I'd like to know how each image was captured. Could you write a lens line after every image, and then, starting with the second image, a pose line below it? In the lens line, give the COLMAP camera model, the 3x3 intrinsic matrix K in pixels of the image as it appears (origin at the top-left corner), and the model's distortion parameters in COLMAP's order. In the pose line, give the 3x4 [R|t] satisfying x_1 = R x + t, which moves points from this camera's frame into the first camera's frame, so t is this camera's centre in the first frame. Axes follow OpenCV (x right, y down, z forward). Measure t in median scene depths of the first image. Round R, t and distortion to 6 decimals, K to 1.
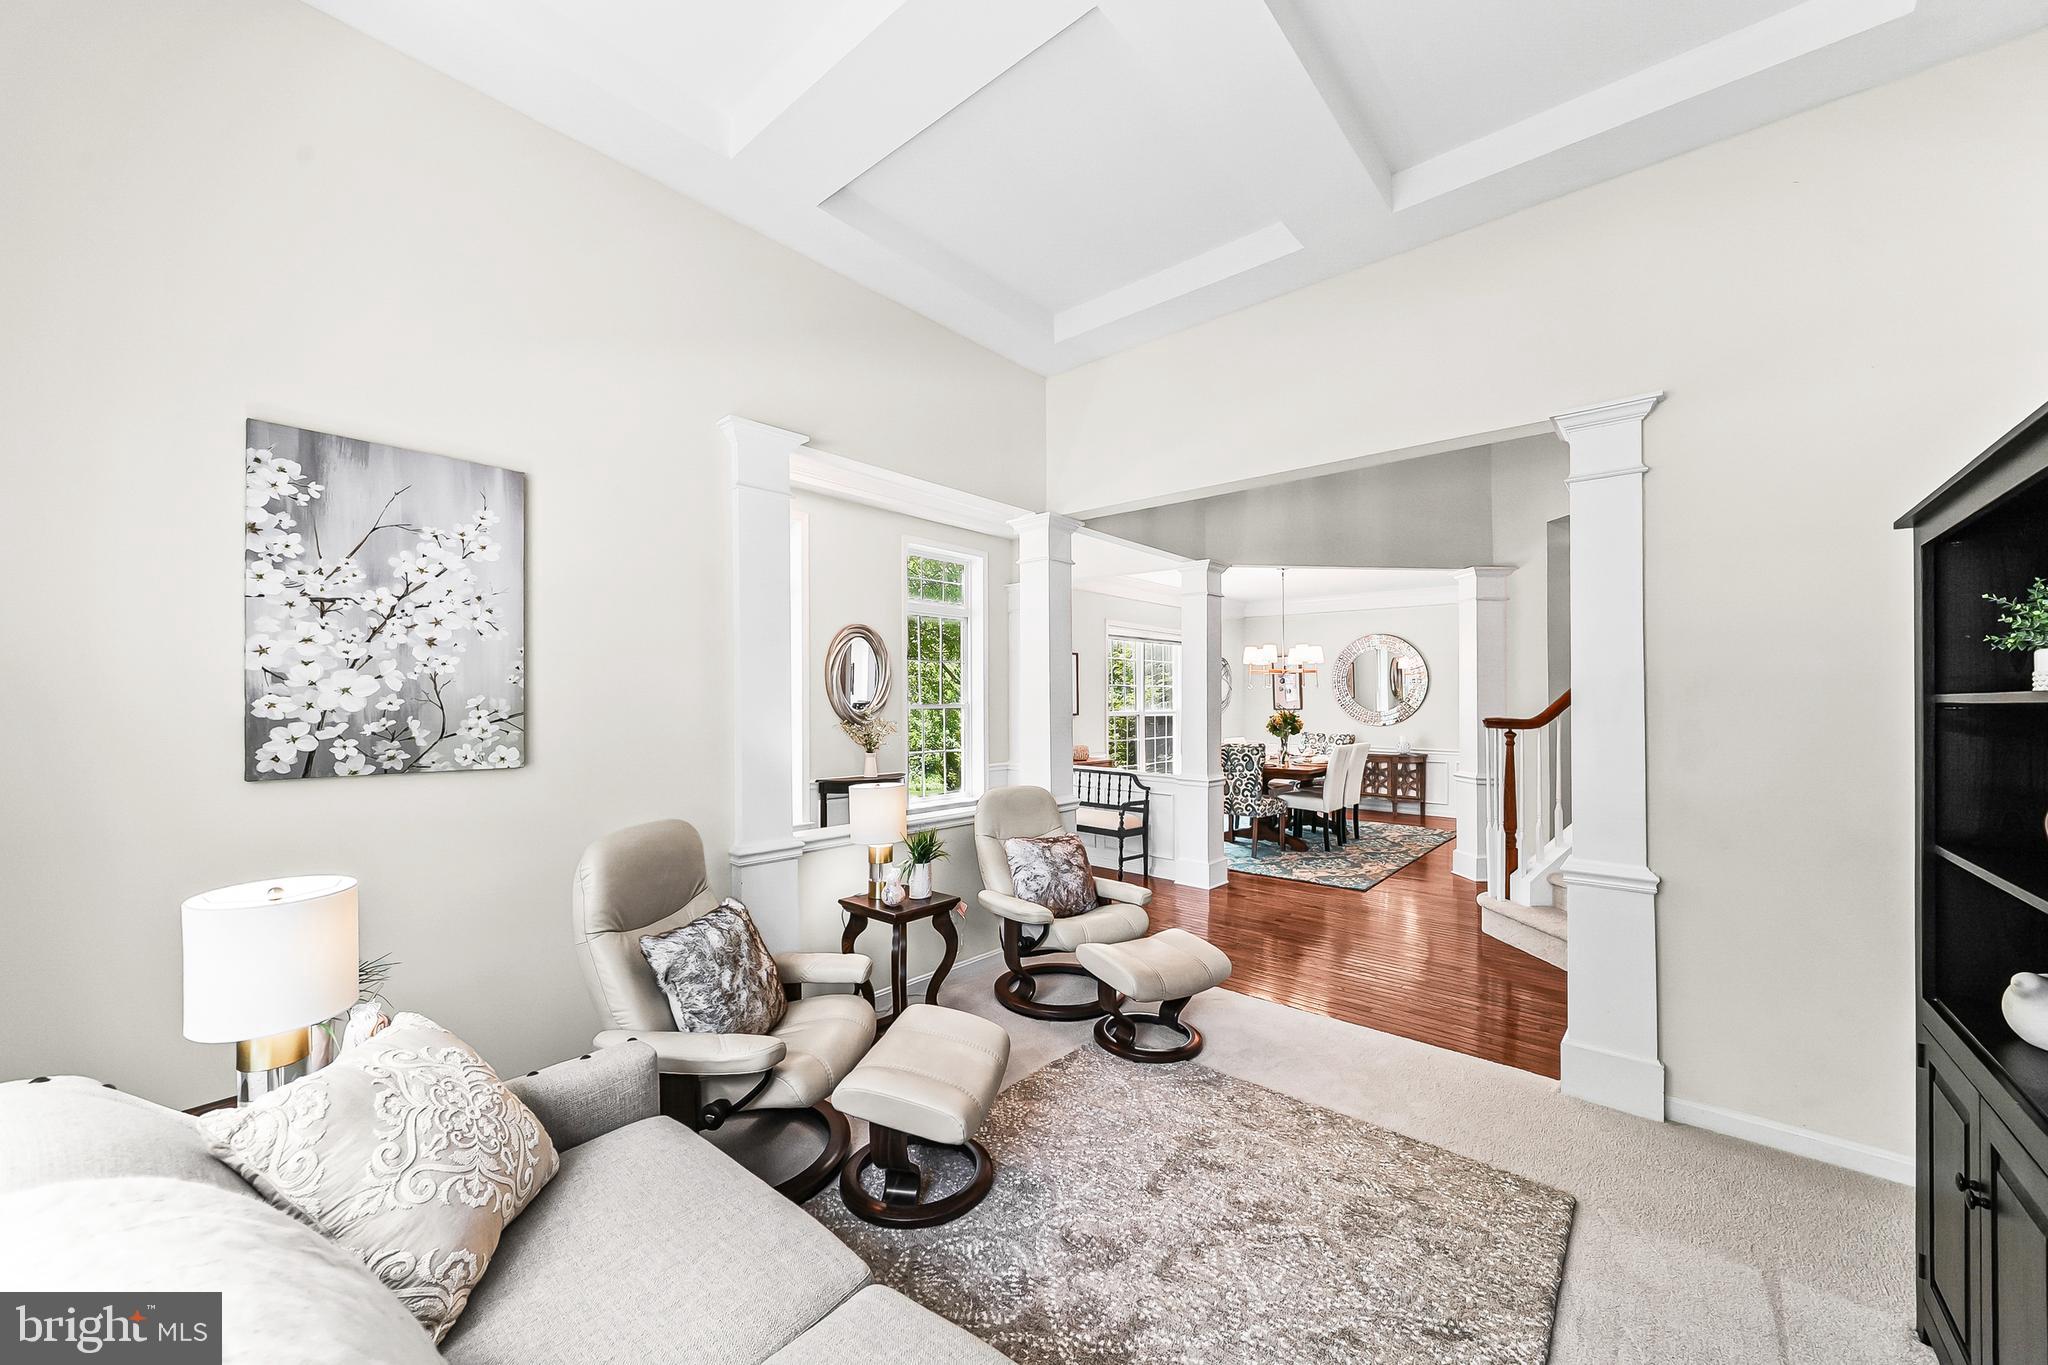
lens RADIAL K [[753.6, 0, 1030.8], [0, 753.6, 670.8], [0, 0, 1]] dist [-0.000504, -0.000350]
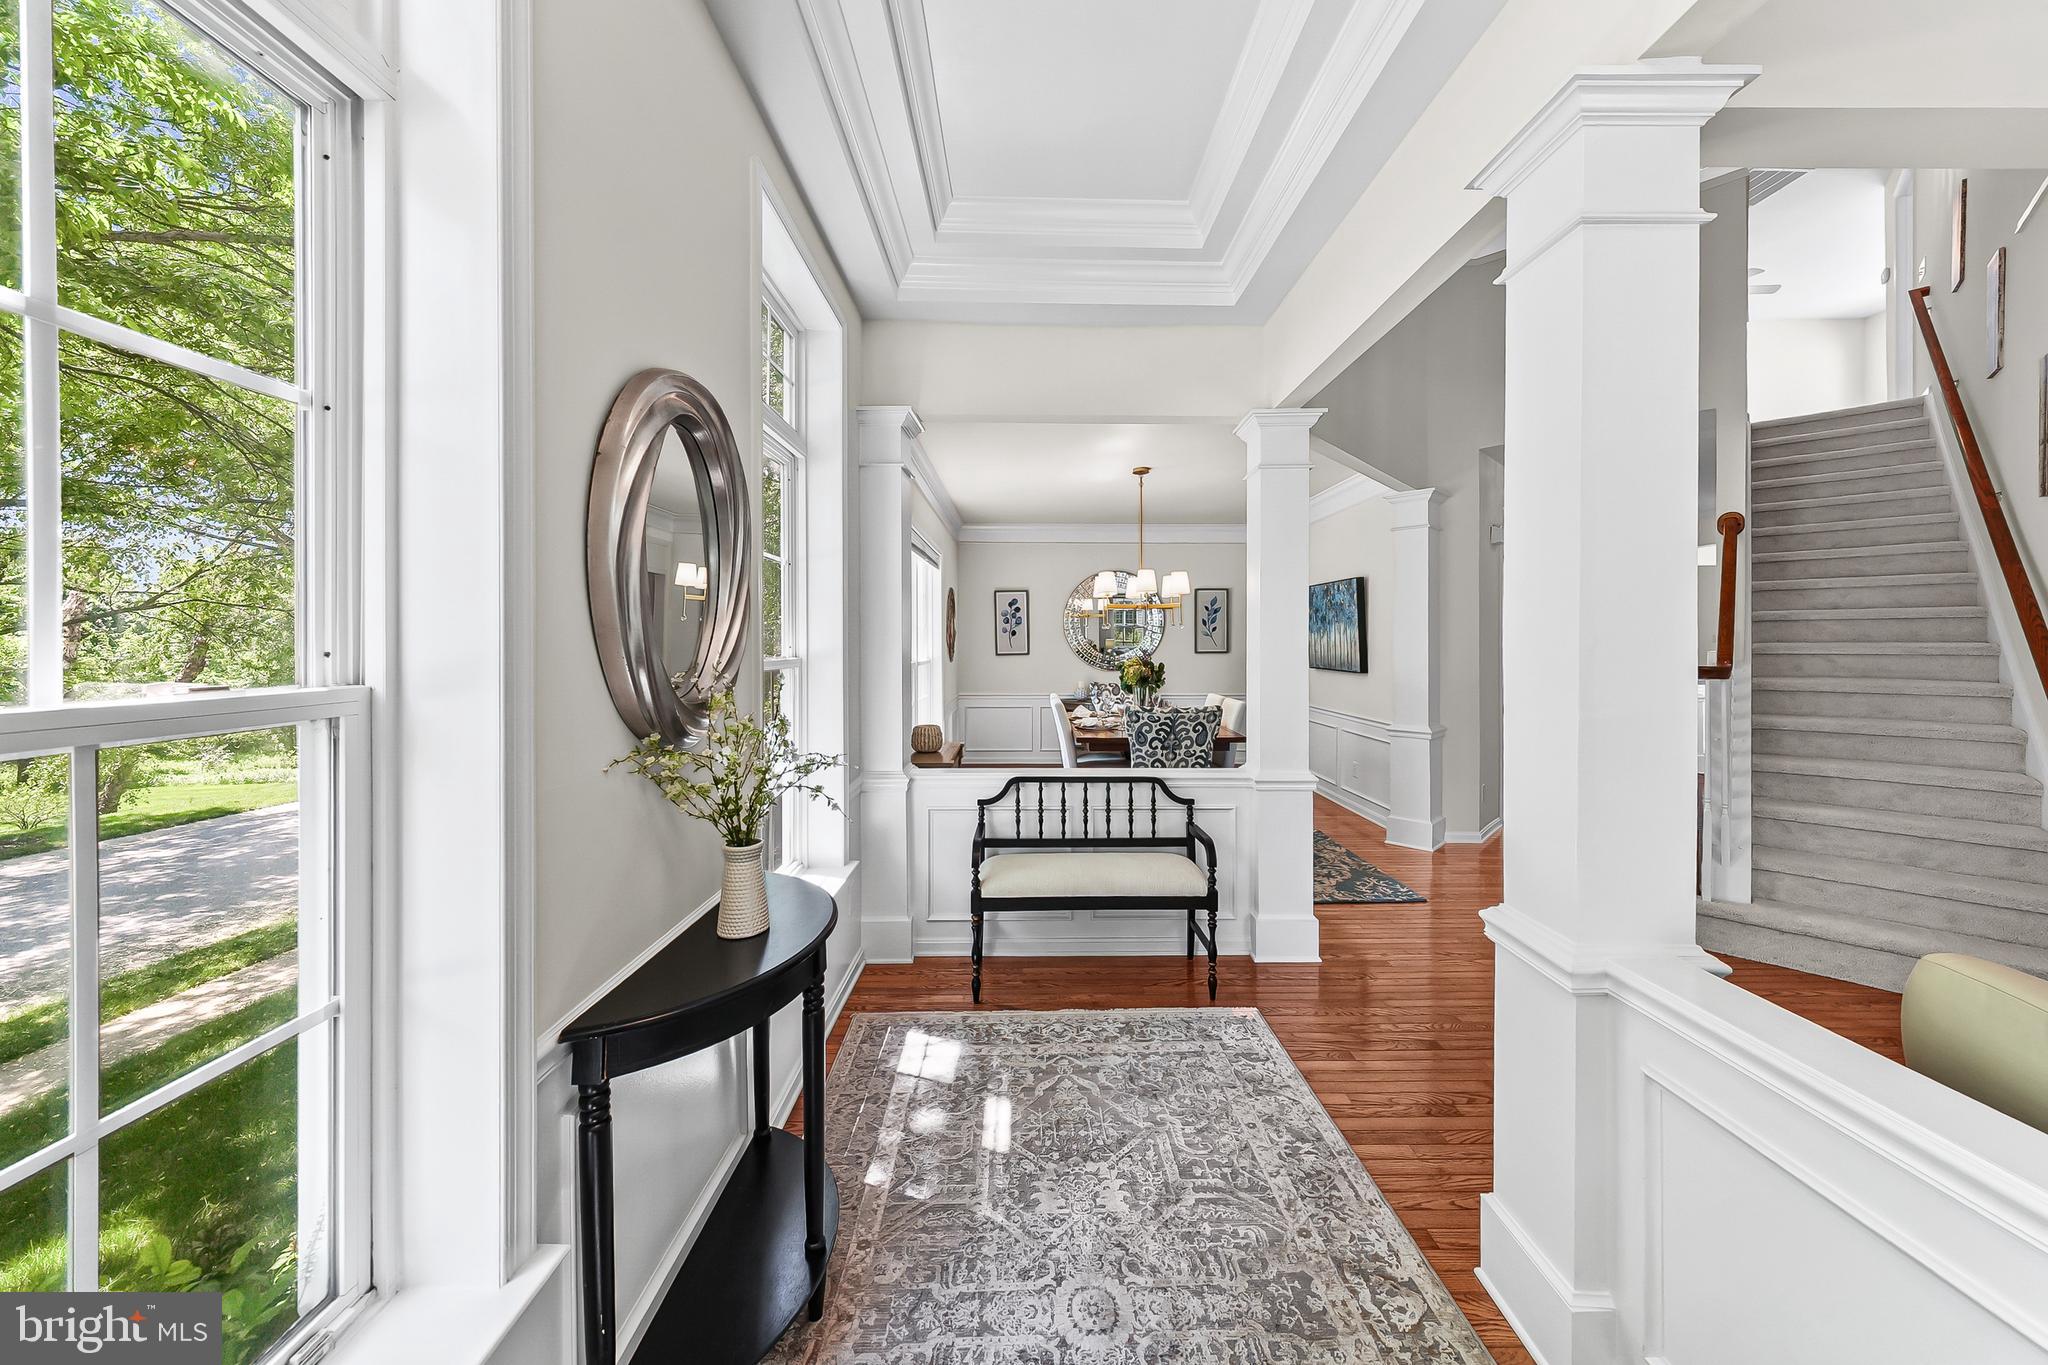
lens RADIAL K [[703.9, 0, 1033.1], [0, 703.9, 631.9], [0, 0, 1]] dist [-0.000119, -0.000014]
pose [[0.748307, 0.004016, 0.663340, -0.229741], [-0.020132, 0.999659, 0.016659, 0.017367], [-0.663047, -0.025821, 0.748132, 0.548930]]
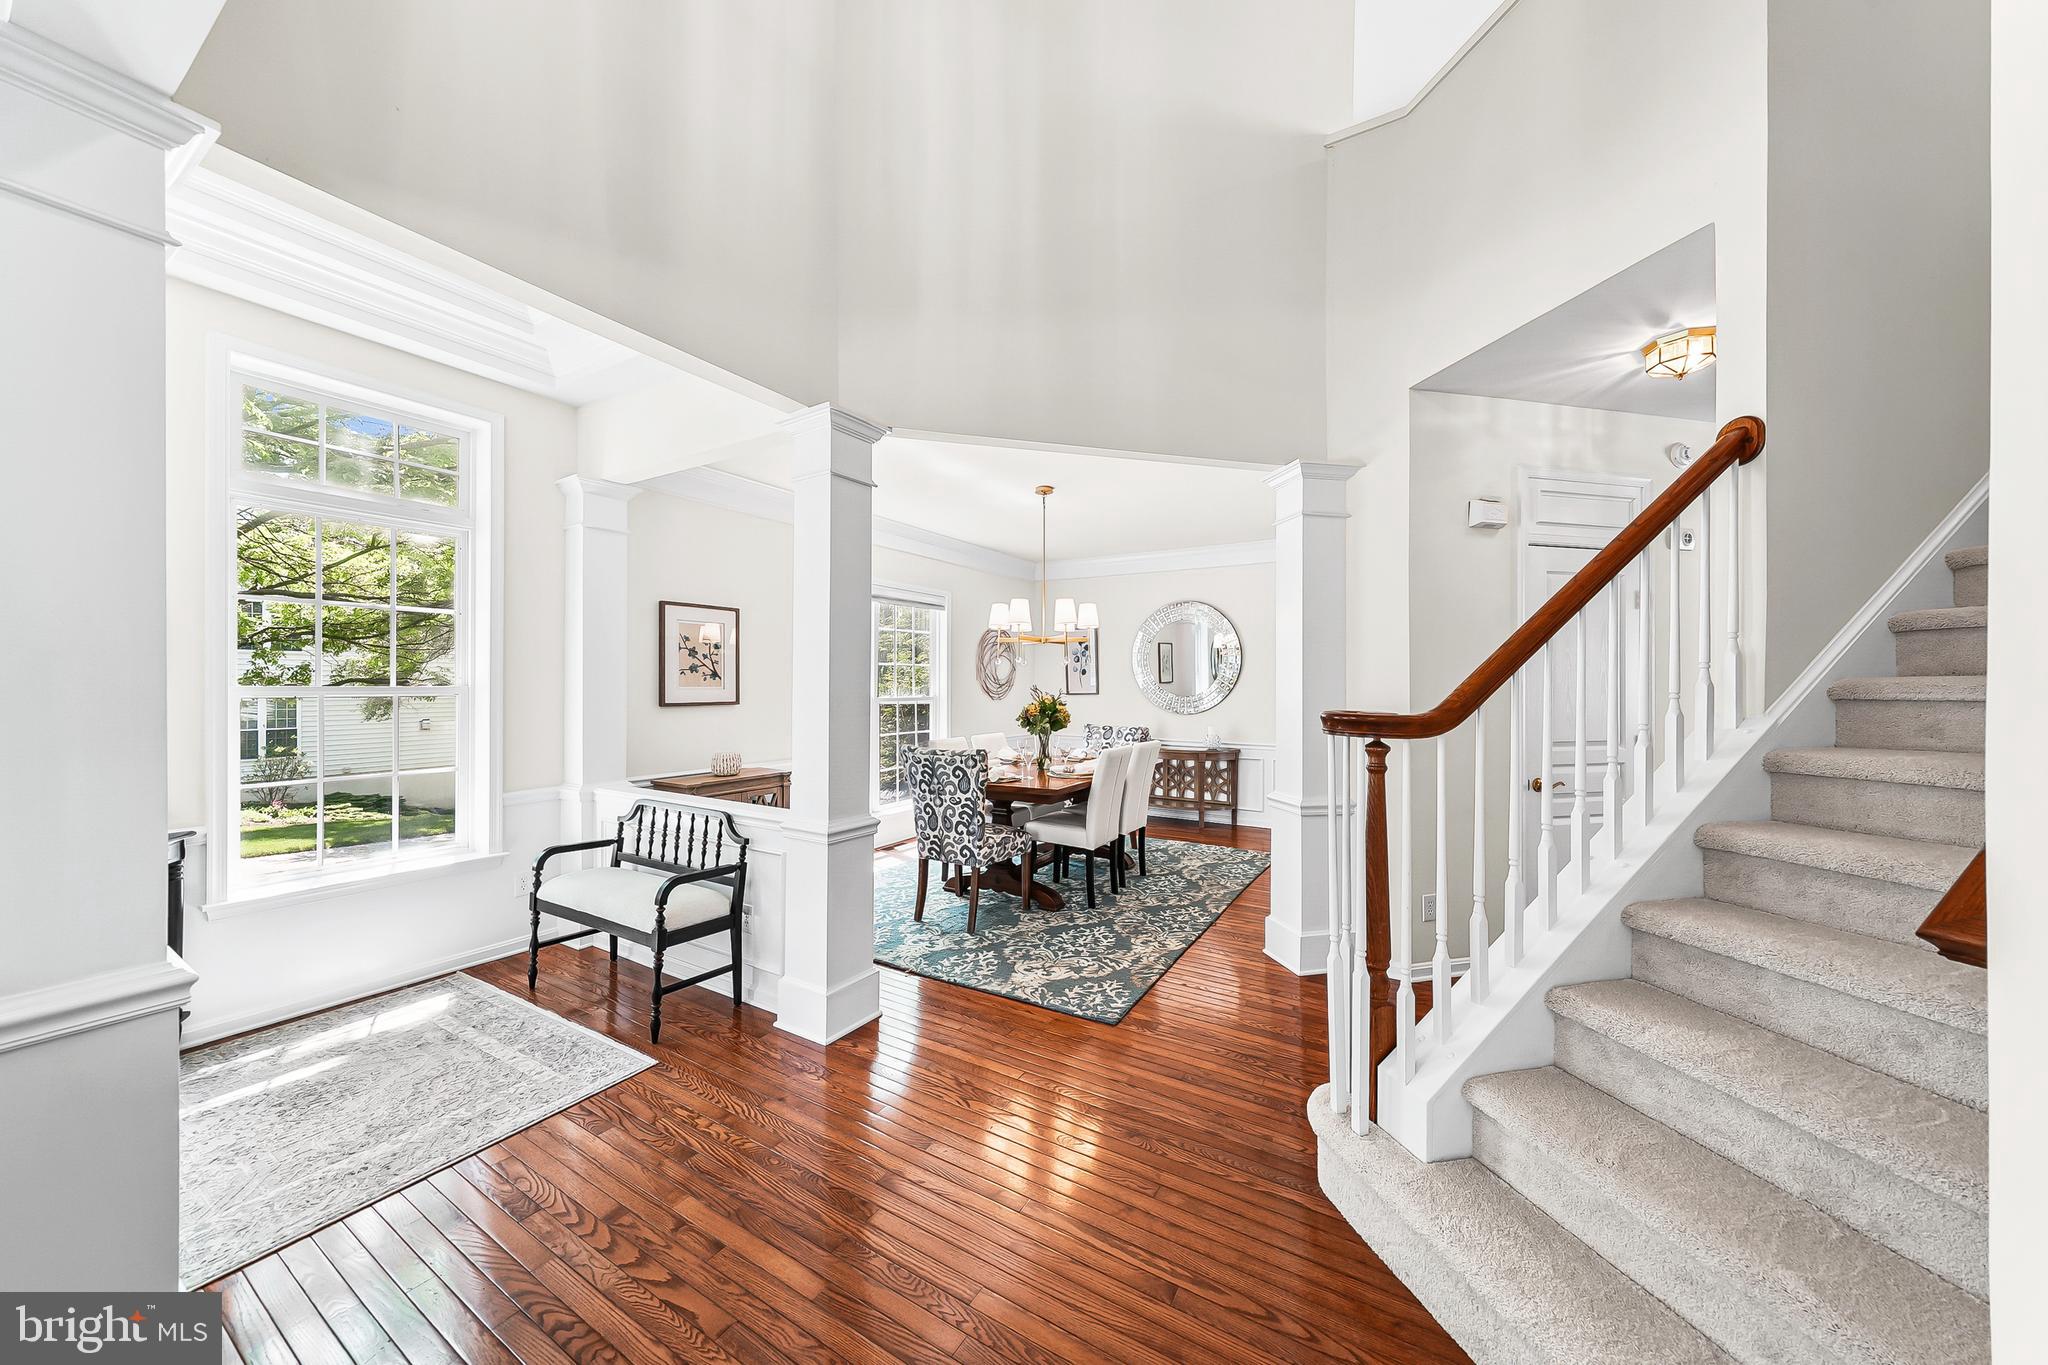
lens RADIAL K [[693.0, 0, 1025.8], [0, 693.0, 675.6], [0, 0, 1]] dist [0.013403, -0.000023]
pose [[0.986193, -0.000157, 0.165602, 0.218184], [-0.003789, 0.999716, 0.023513, 0.019117], [-0.165558, -0.023816, 0.985912, 0.379260]]
